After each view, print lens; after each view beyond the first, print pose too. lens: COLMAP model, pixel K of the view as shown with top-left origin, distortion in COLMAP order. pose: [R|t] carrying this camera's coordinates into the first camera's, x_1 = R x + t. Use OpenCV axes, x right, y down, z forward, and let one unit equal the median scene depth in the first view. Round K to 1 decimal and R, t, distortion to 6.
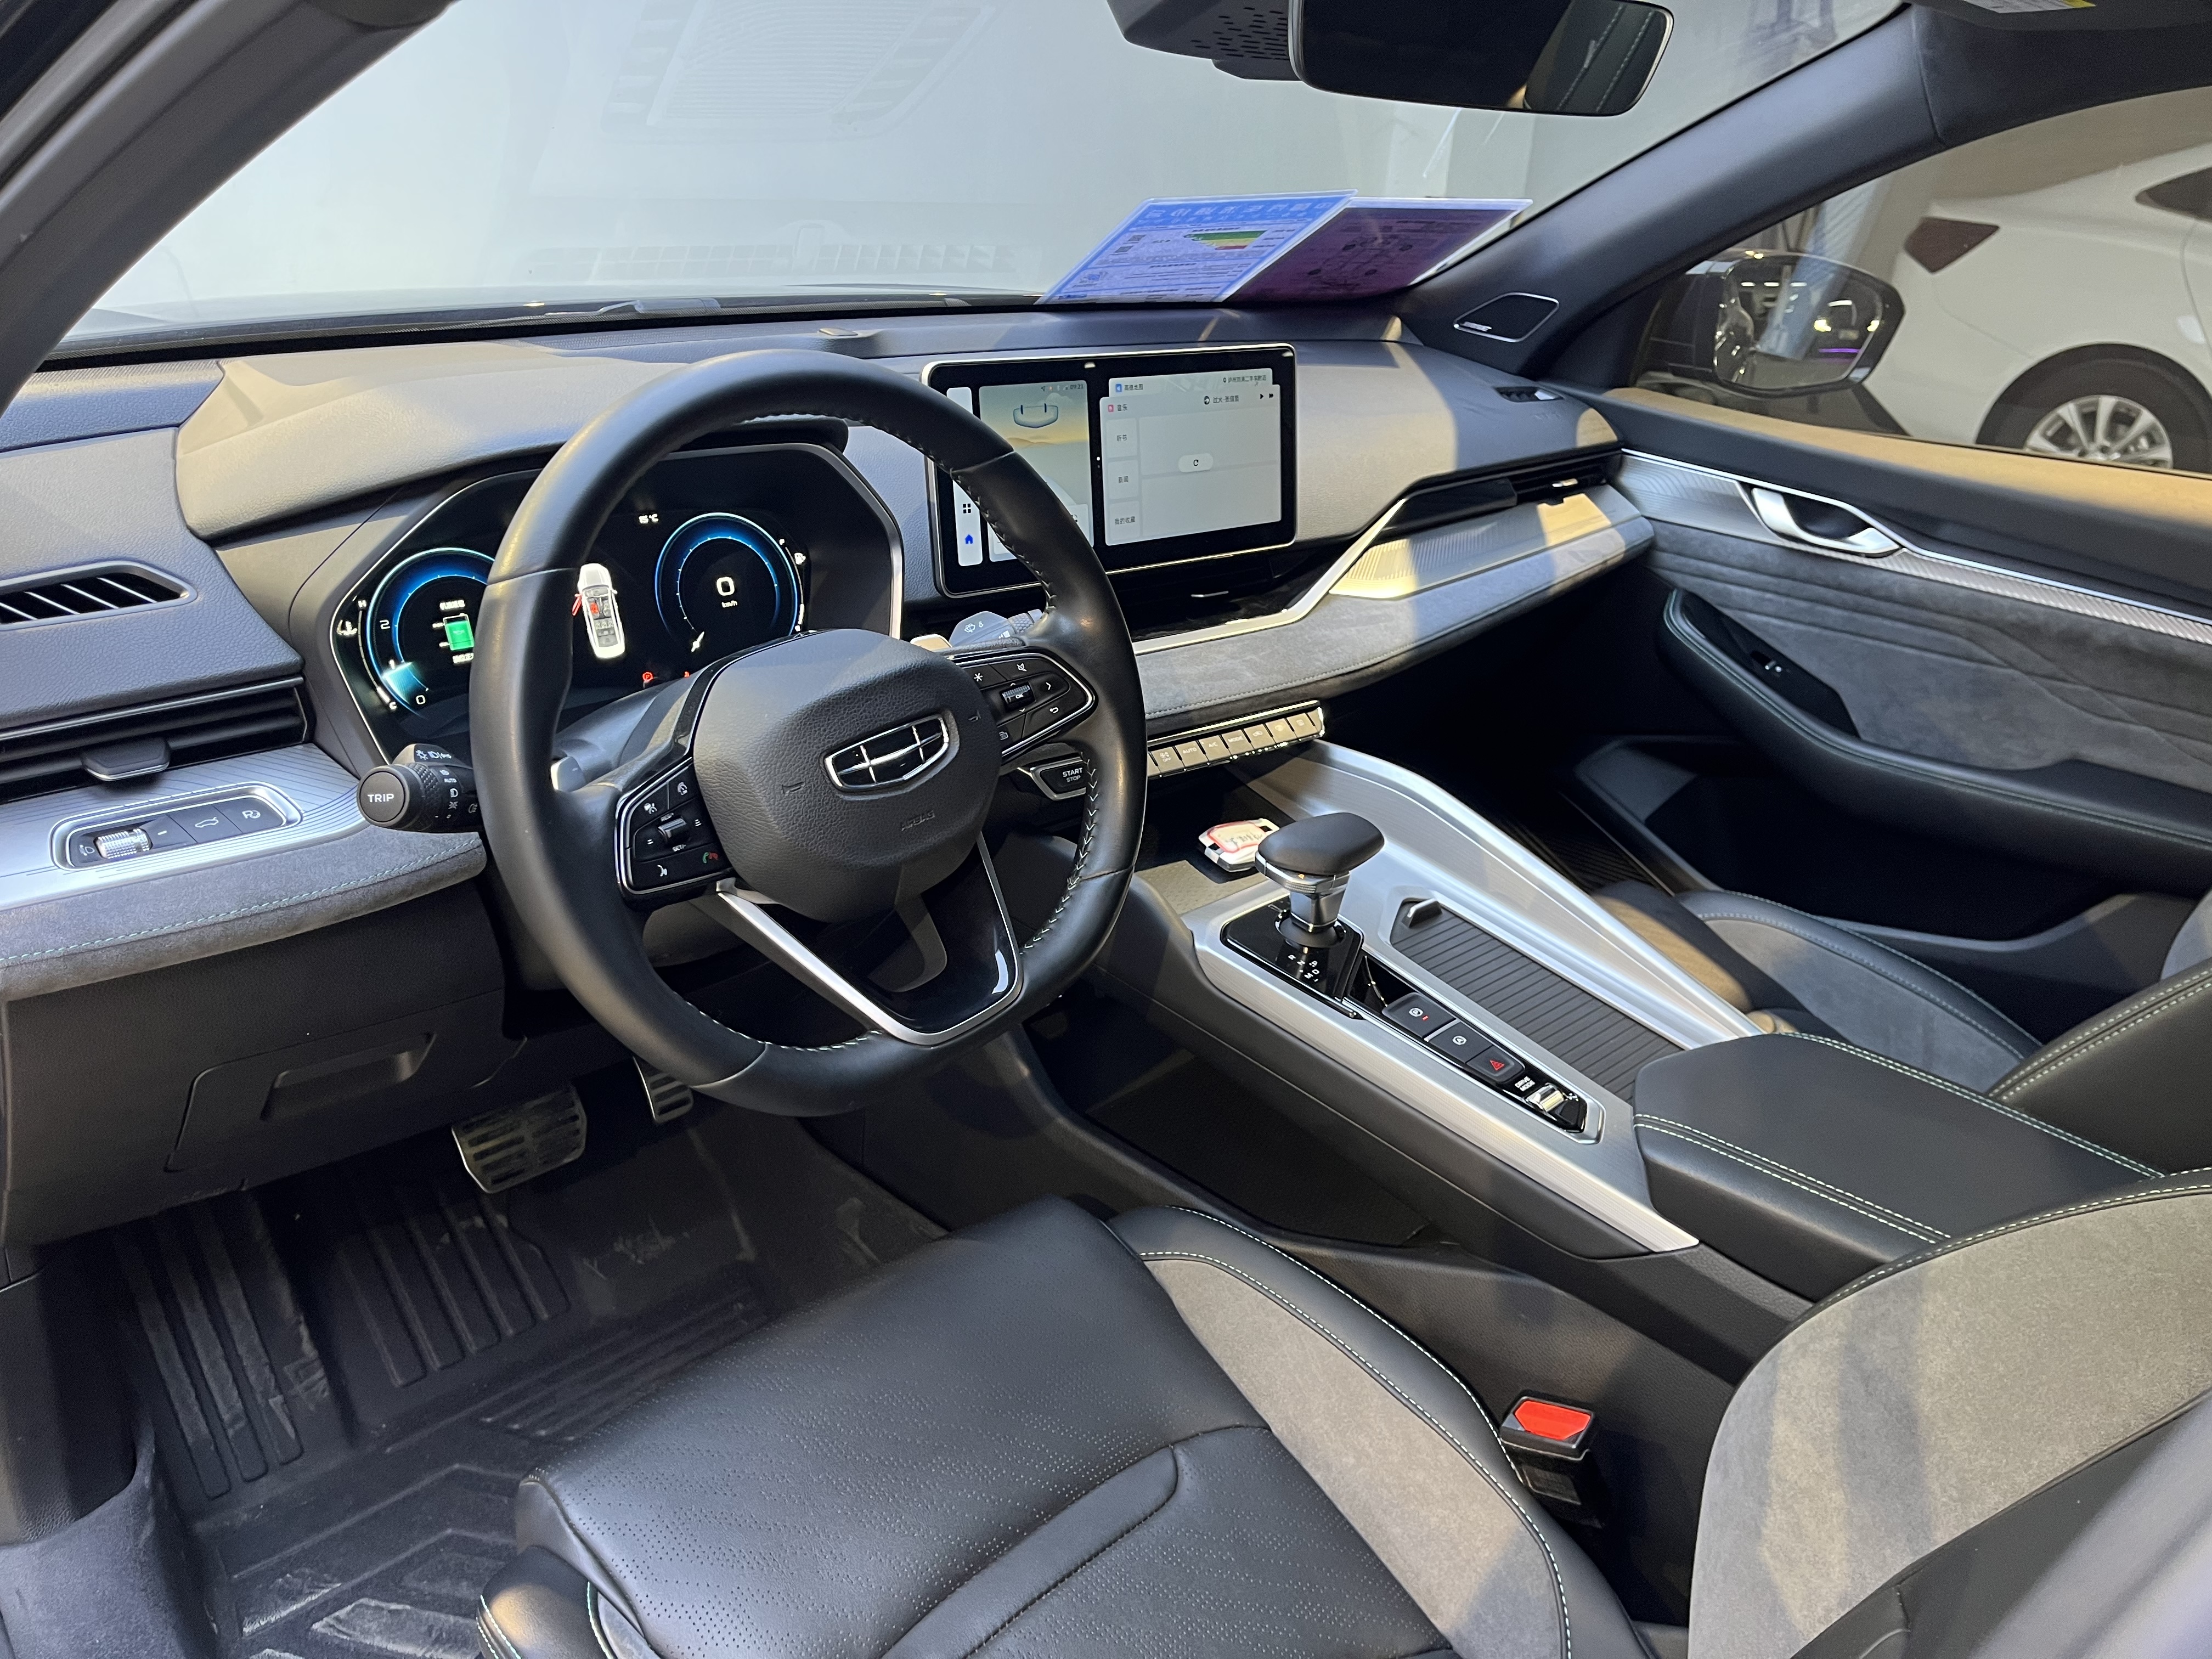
lens RADIAL K [[1603.9, 0, 1106.0], [0, 1603.9, 829.5], [0, 0, 1]] dist [0.079958, -0.097102]
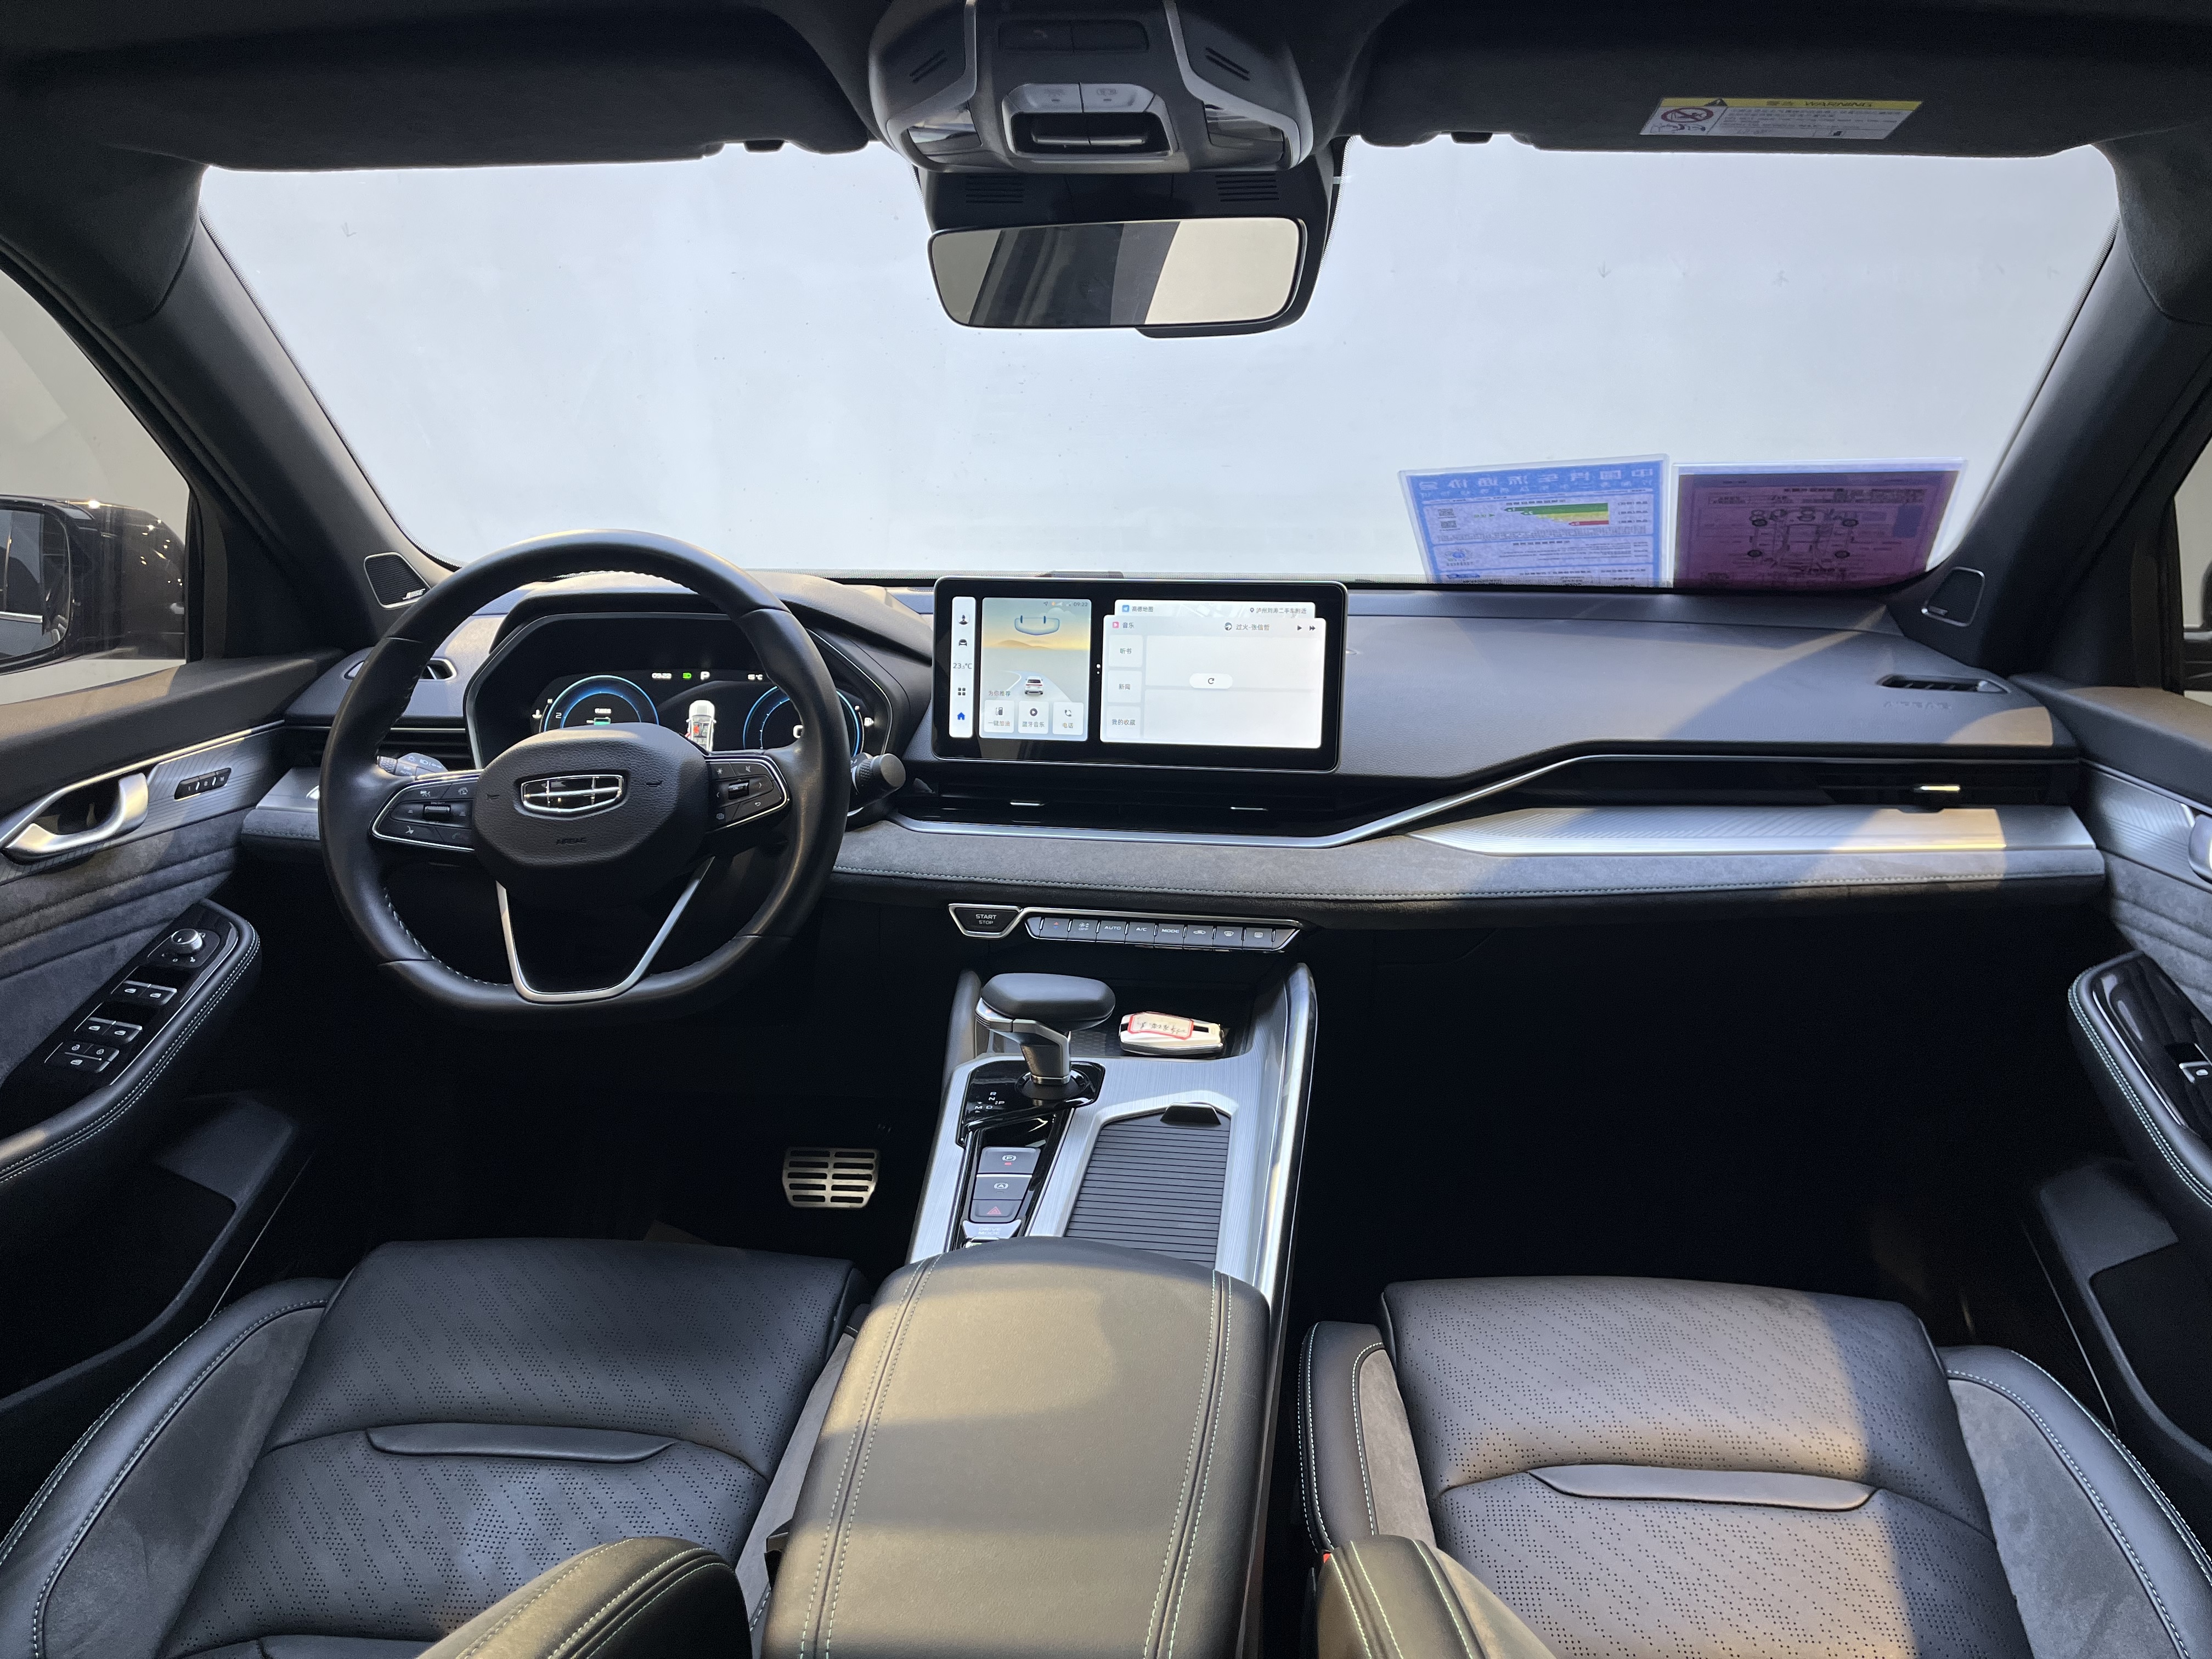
lens RADIAL K [[1603.9, 0, 1106.0], [0, 1603.9, 829.5], [0, 0, 1]] dist [0.079958, -0.097102]
pose [[0.649705, 0.097902, -0.753856, 0.821470], [-0.277282, 0.953870, -0.115096, 0.011429], [0.707812, 0.283809, 0.646880, 0.275594]]
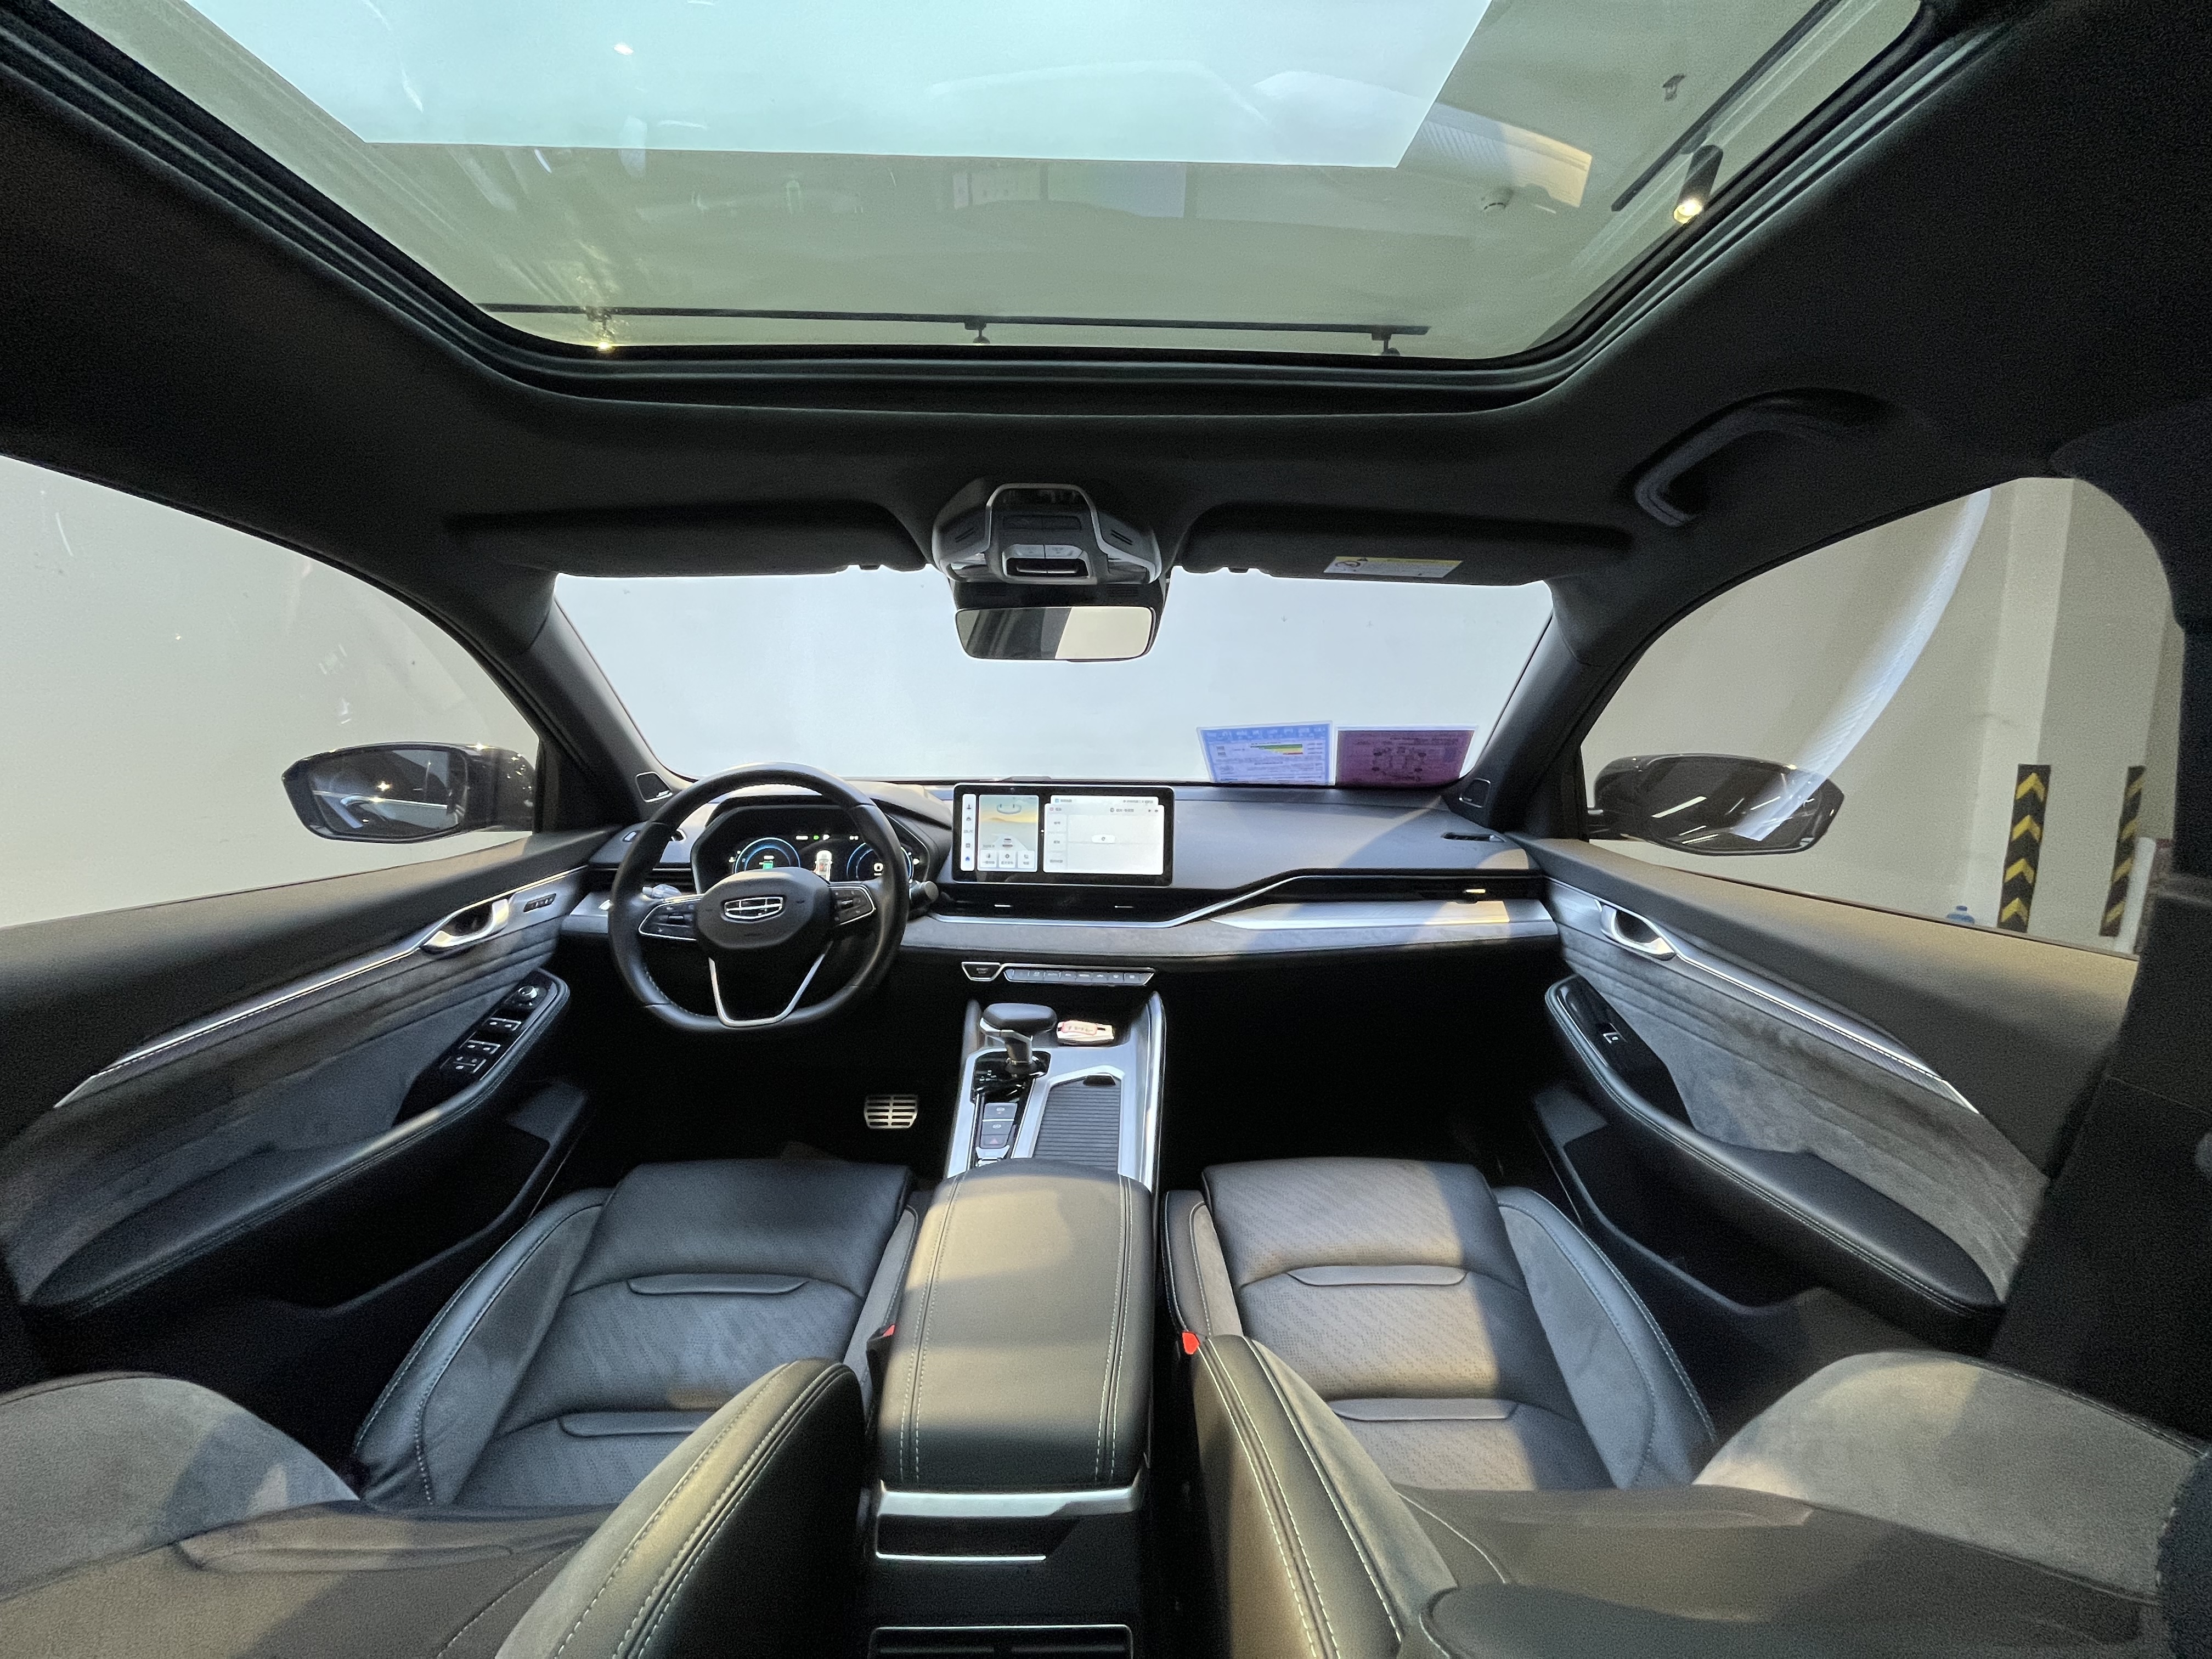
lens RADIAL K [[855.5, 0, 1106.0], [0, 855.5, 829.5], [0, 0, 1]] dist [0.000911, -0.000046]
pose [[0.711931, 0.026738, -0.701740, 0.800717], [-0.251477, 0.942712, -0.219211, -0.003600], [0.655677, 0.332535, 0.677870, 0.265370]]
